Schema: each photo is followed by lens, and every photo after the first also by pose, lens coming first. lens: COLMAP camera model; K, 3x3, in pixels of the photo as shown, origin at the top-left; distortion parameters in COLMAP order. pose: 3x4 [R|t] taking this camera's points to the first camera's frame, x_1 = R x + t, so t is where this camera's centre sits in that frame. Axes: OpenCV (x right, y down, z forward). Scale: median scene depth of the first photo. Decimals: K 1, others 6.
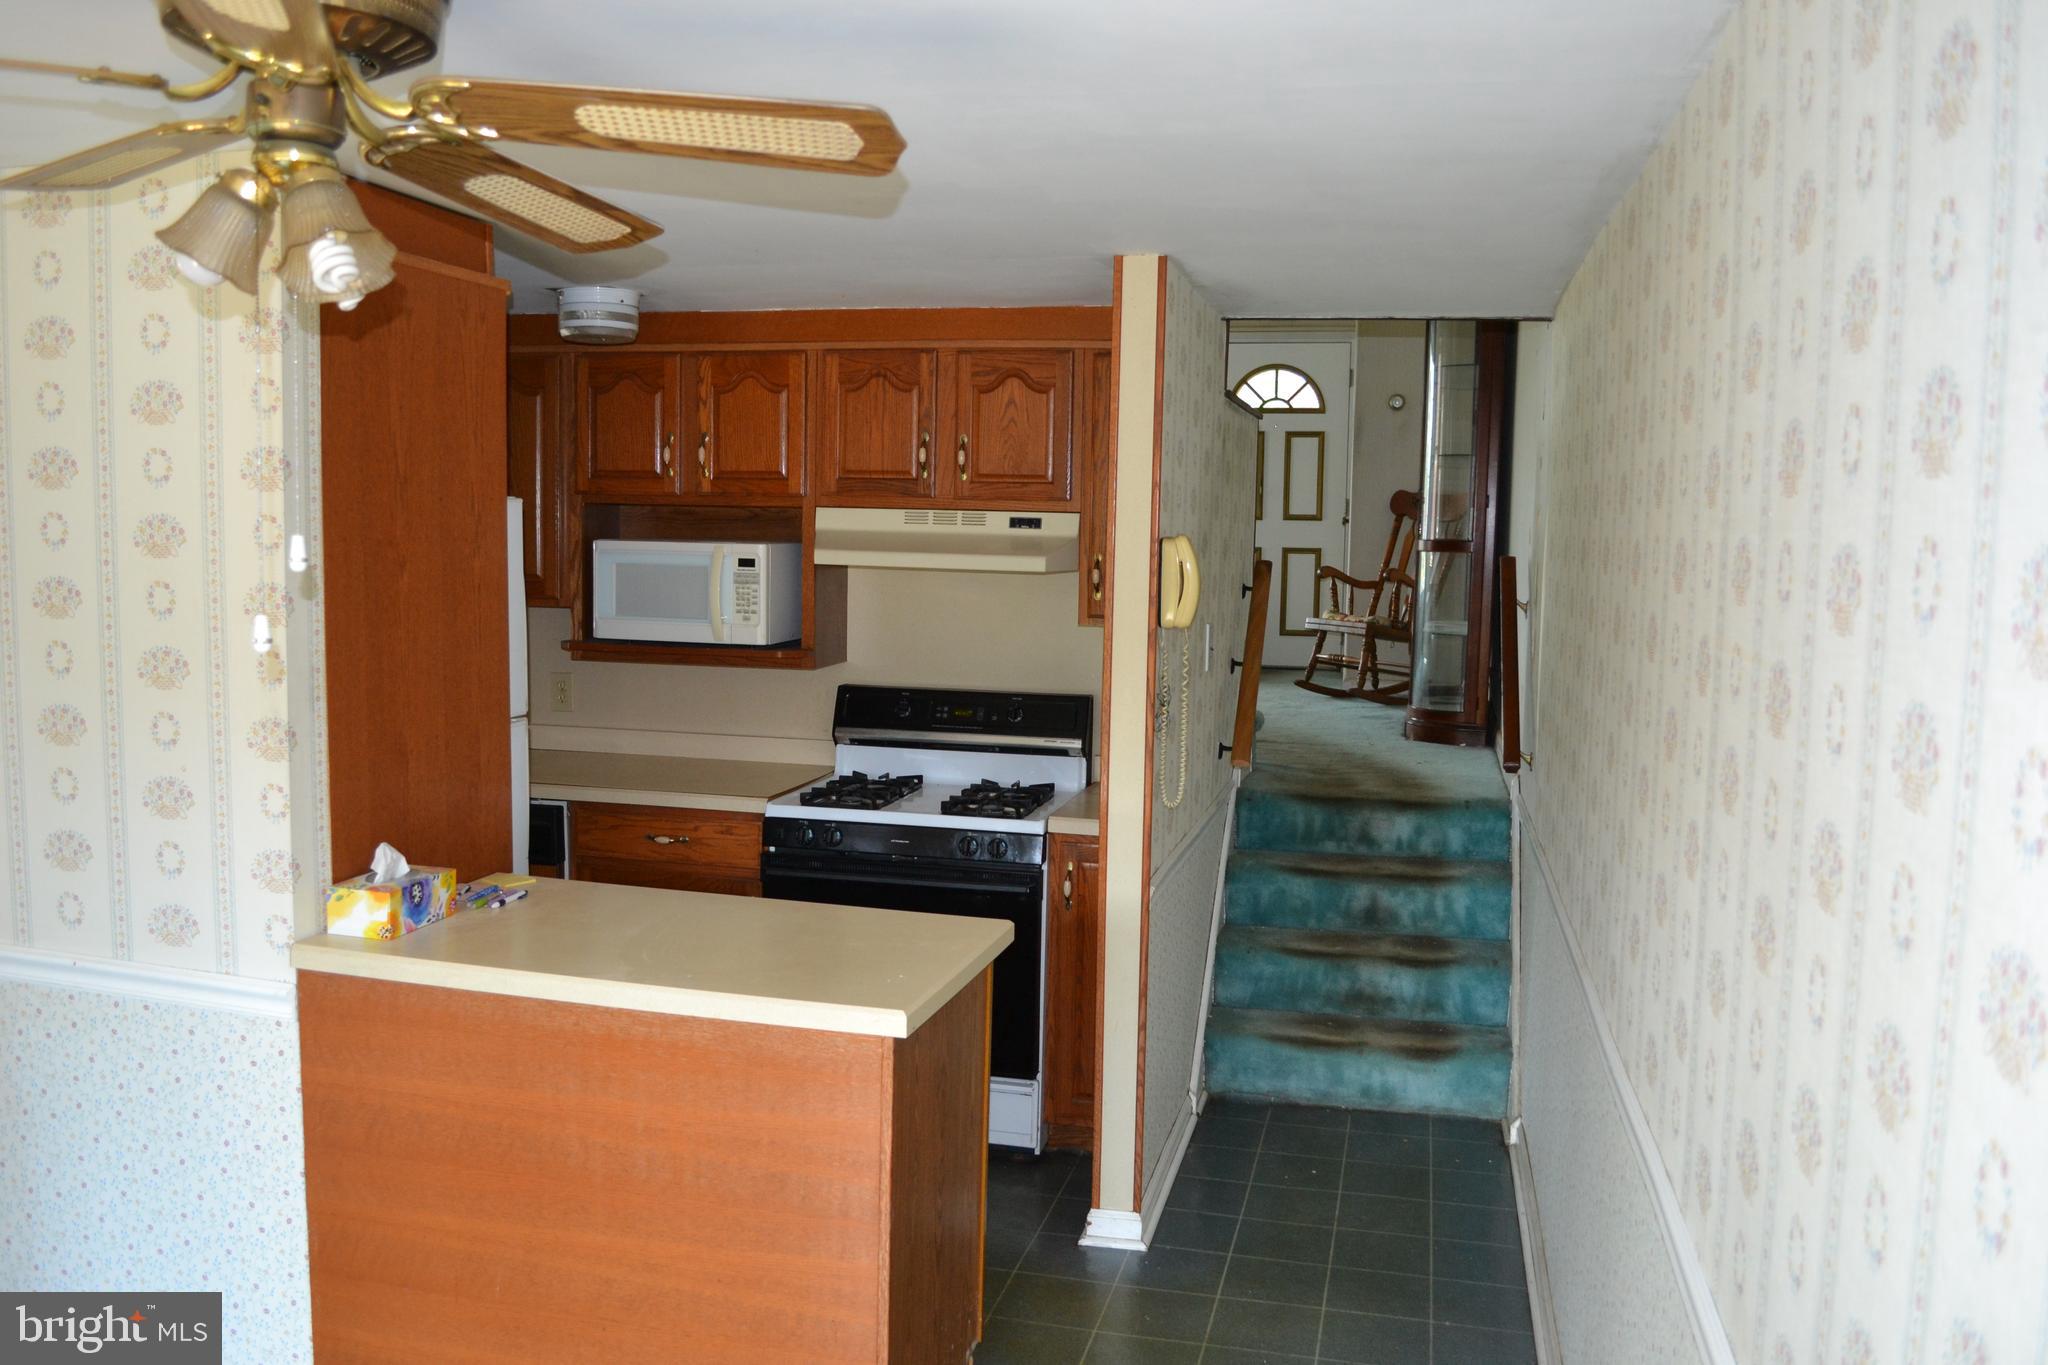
lens RADIAL K [[1676.1, 0, 1024.6], [0, 1676.1, 686.8], [0, 0, 1]] dist [-0.084840, 0.014850]
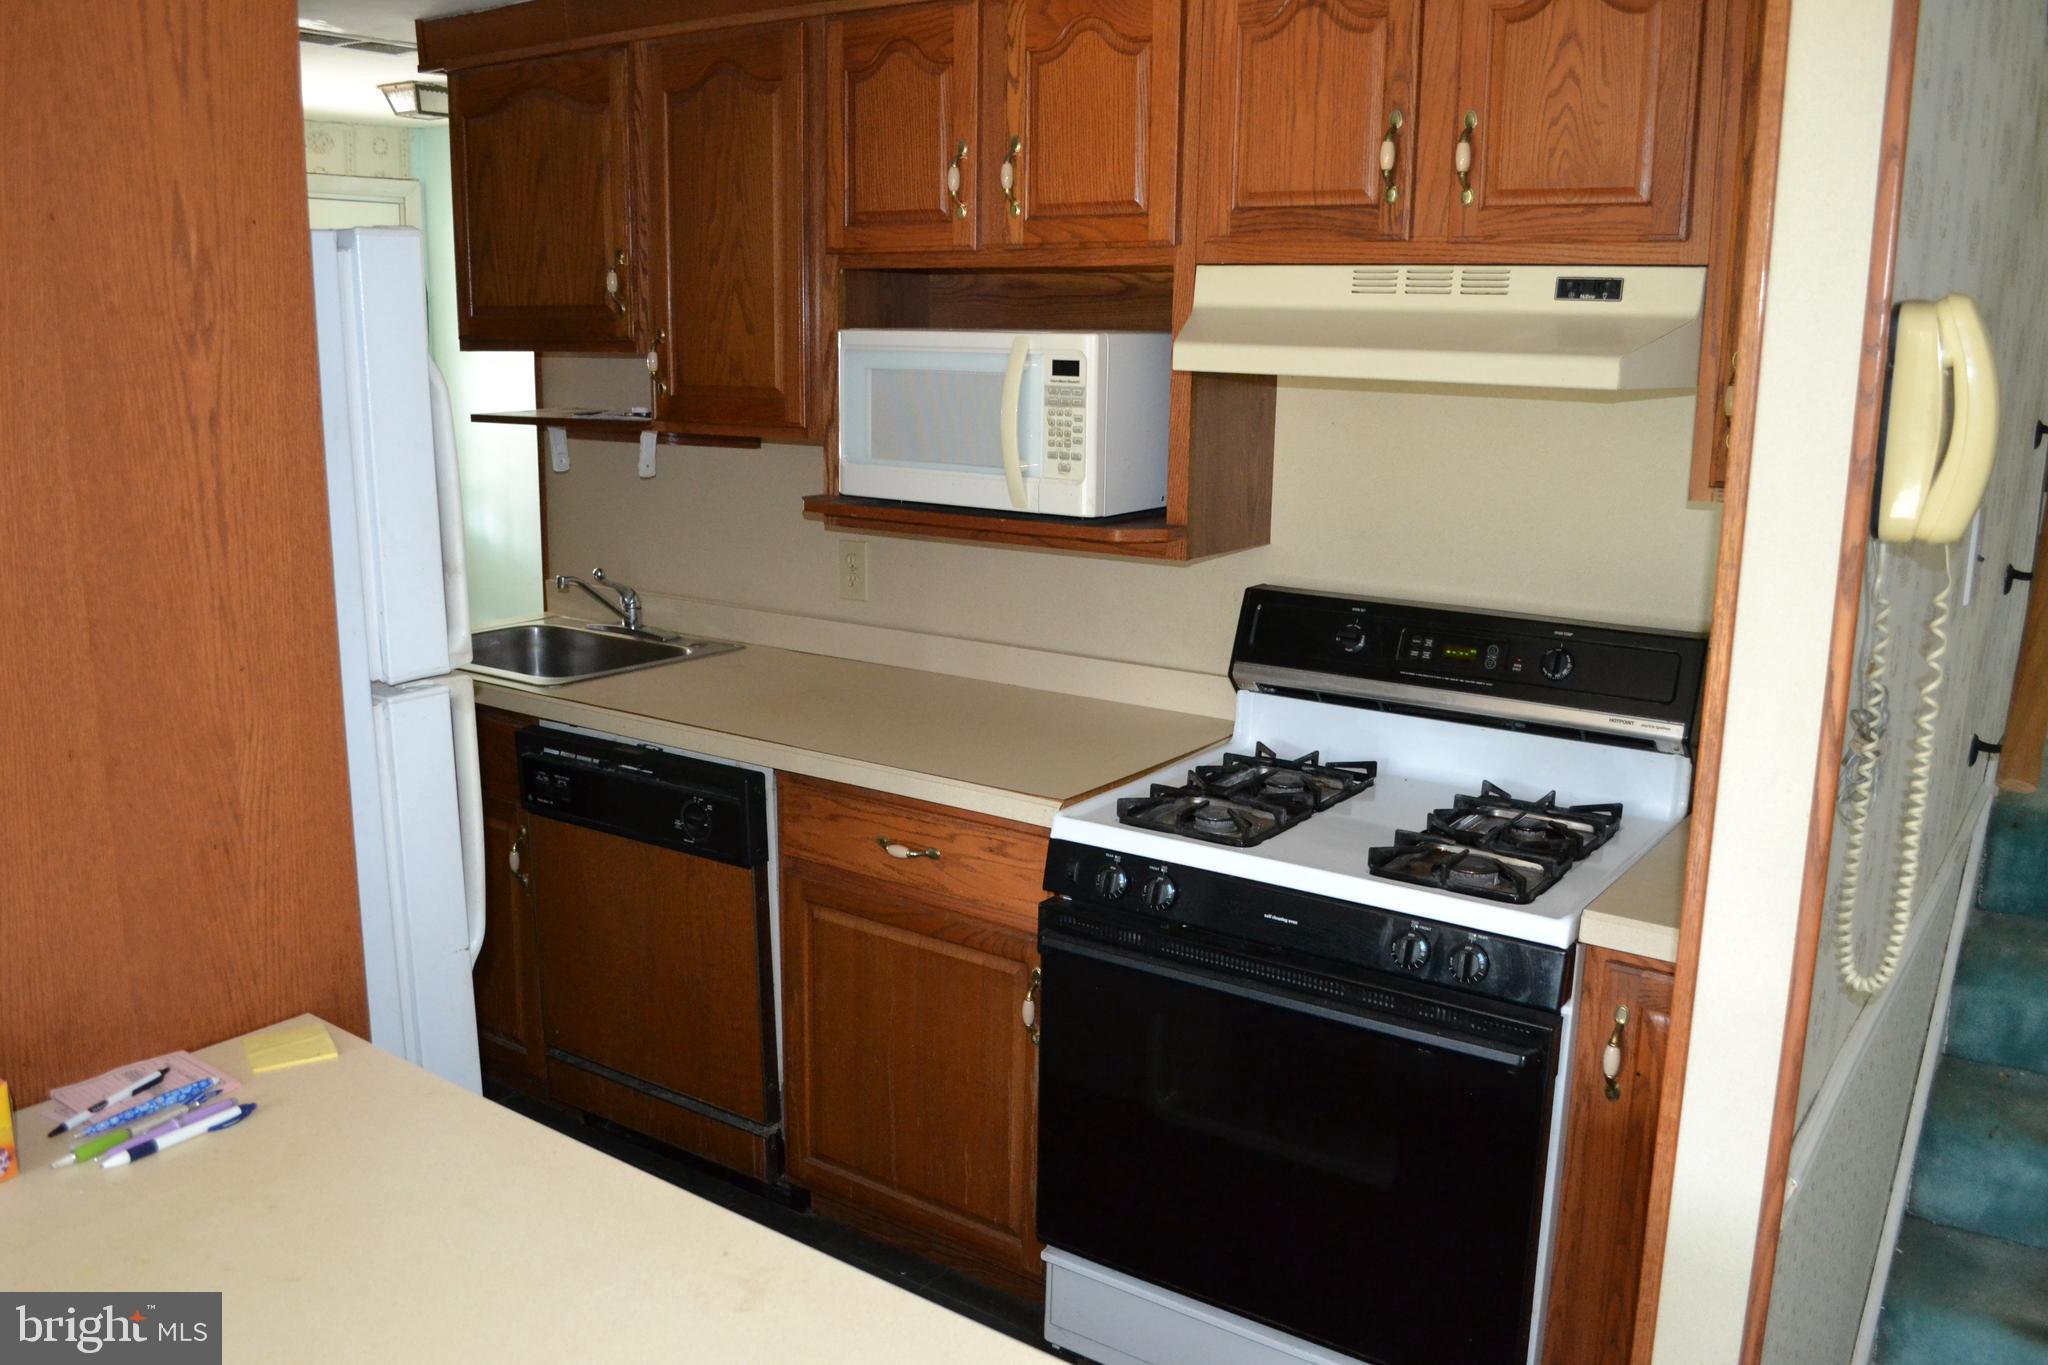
lens RADIAL K [[1676.1, 0, 1014.4], [0, 1676.1, 696.3], [0, 0, 1]] dist [-0.084840, 0.014850]
pose [[0.924718, 0.072443, -0.373696, 0.033438], [-0.029499, 0.992409, 0.119388, -0.031502], [0.379509, -0.099377, 0.919836, 0.468960]]
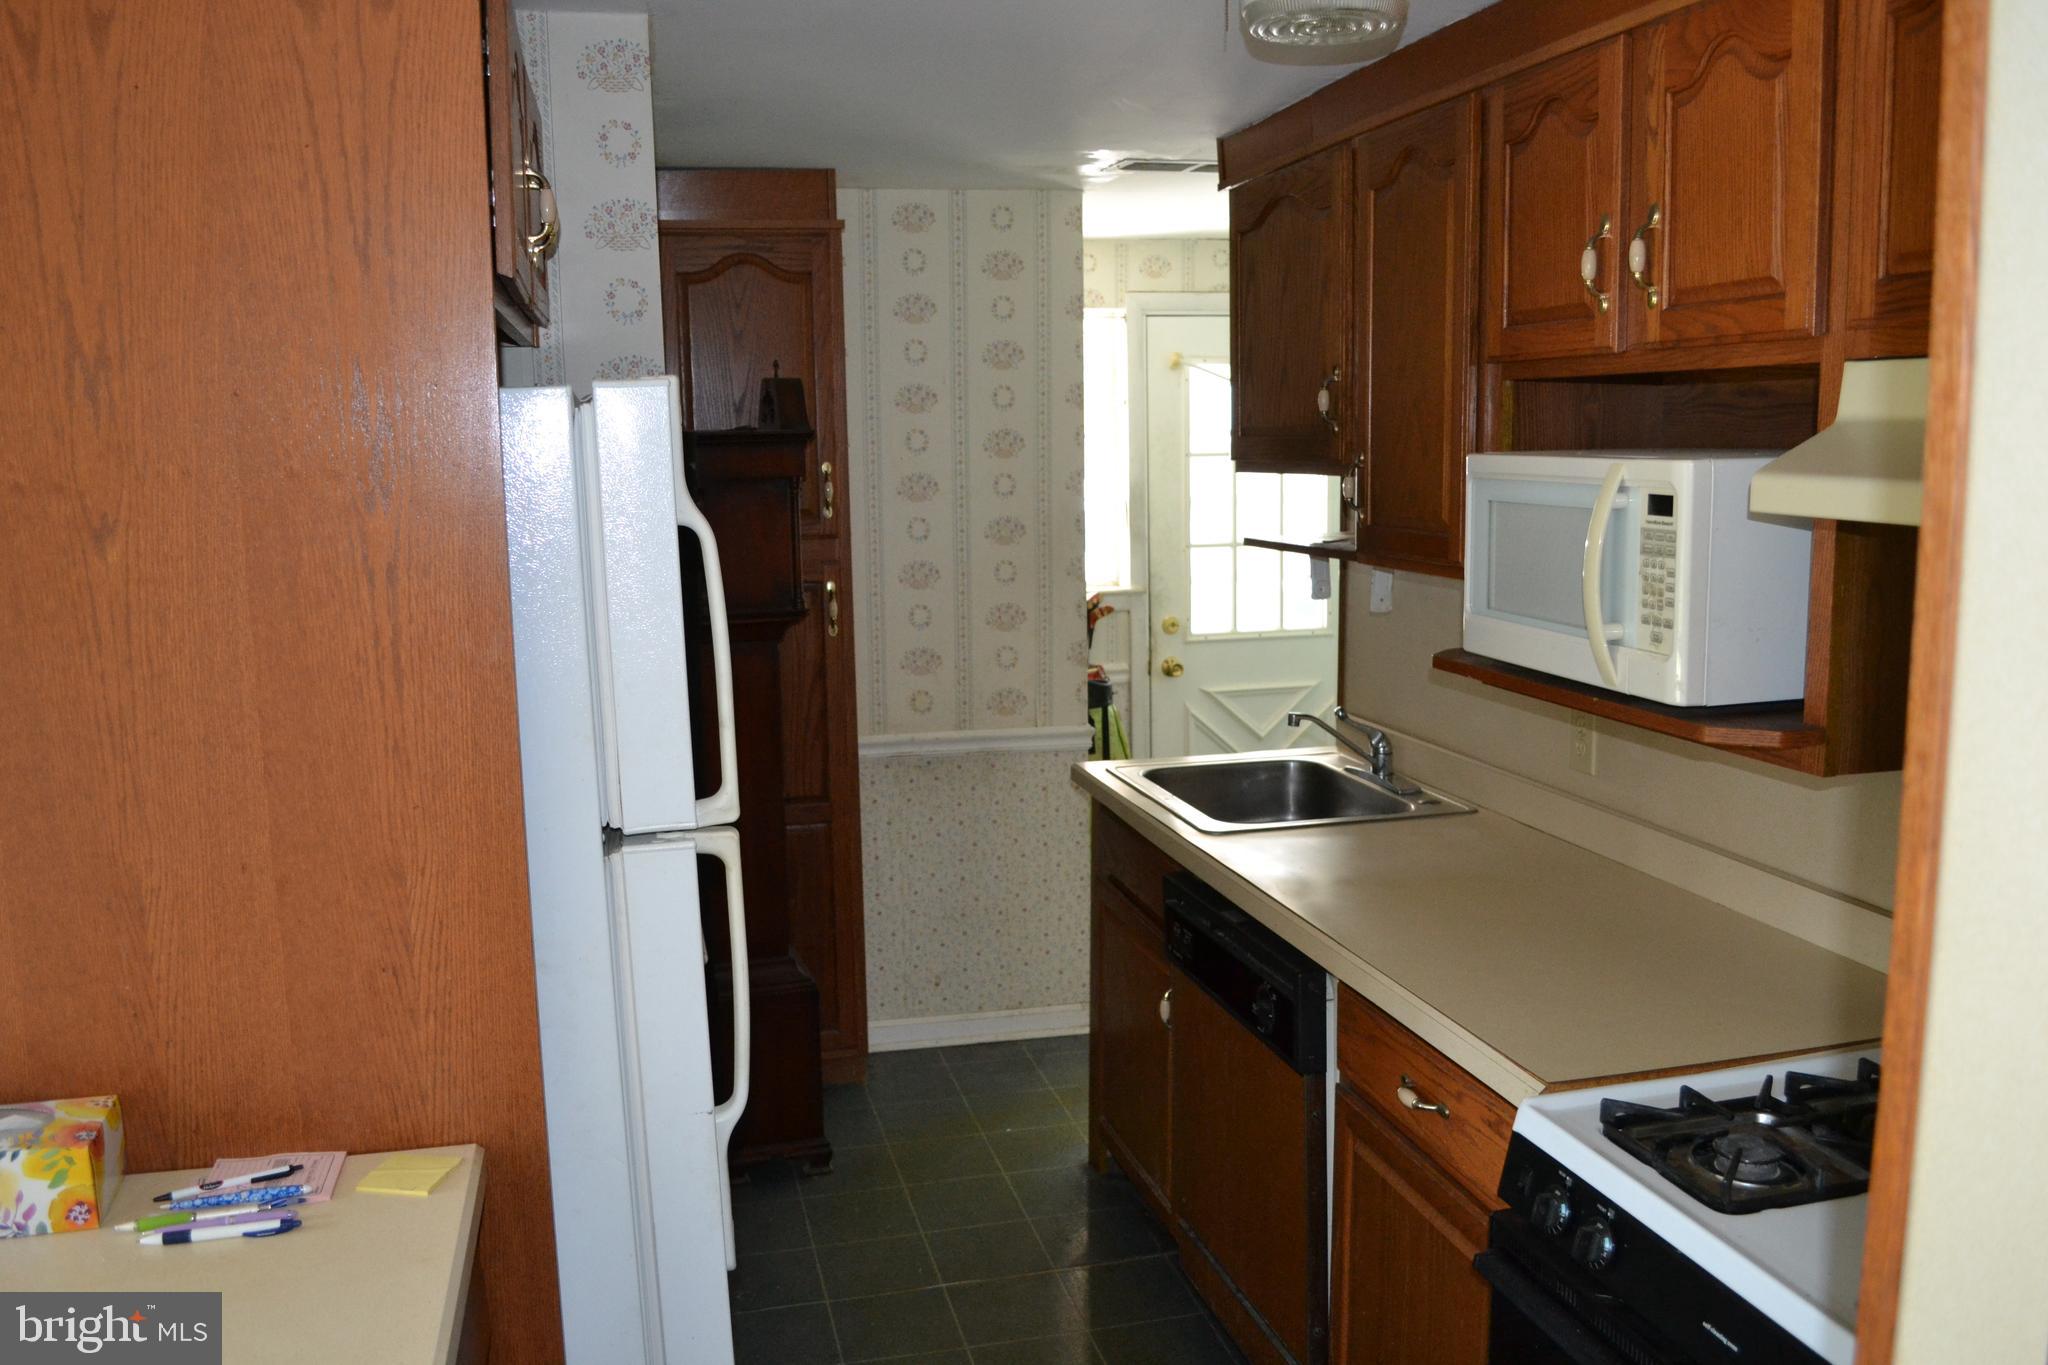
lens RADIAL K [[1676.1, 0, 1018.1], [0, 1676.1, 694.8], [0, 0, 1]] dist [-0.084840, 0.014850]
pose [[0.451084, 0.108615, -0.885847, 0.130633], [-0.057079, 0.994046, 0.092816, -0.056121], [0.890654, 0.008695, 0.454598, 0.667534]]
